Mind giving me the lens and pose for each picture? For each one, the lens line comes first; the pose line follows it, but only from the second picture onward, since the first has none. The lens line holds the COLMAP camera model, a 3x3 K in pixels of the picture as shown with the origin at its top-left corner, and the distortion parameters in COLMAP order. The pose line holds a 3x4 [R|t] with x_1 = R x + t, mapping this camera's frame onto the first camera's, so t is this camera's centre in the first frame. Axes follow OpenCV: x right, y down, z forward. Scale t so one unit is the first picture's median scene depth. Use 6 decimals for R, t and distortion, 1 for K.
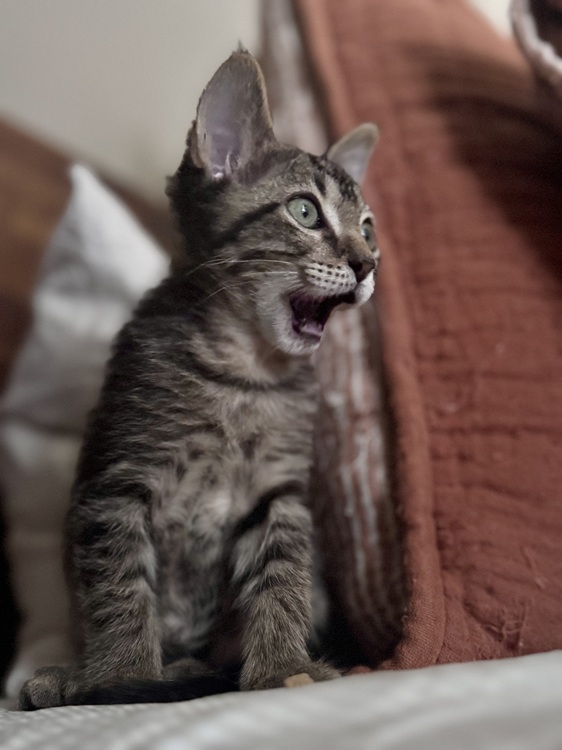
lens RADIAL K [[693.7, 0, 281.0], [0, 693.7, 375.0], [0, 0, 1]] dist [-0.002195, -0.226585]
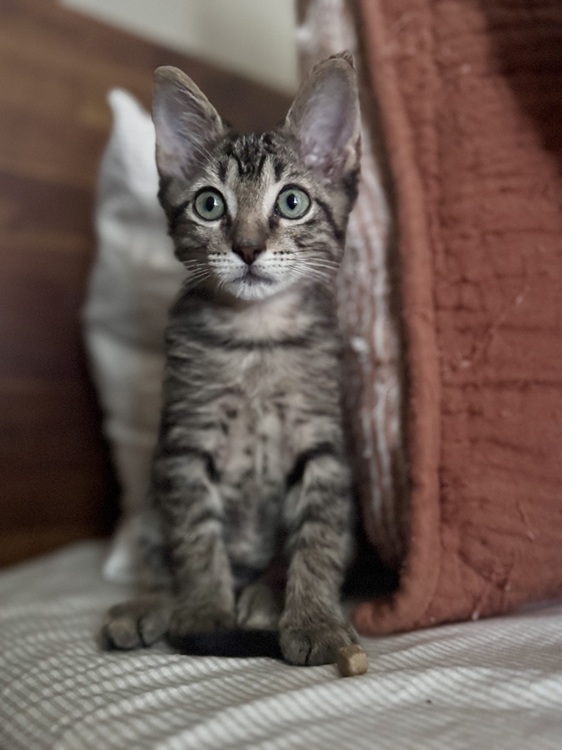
lens RADIAL K [[600.8, 0, 281.0], [0, 600.8, 375.0], [0, 0, 1]] dist [-0.075306, -0.004896]
pose [[0.987075, -0.013194, -0.159715, 0.117519], [0.066503, 0.940467, 0.333316, -0.259890], [0.145809, -0.339630, 0.929189, 0.121112]]
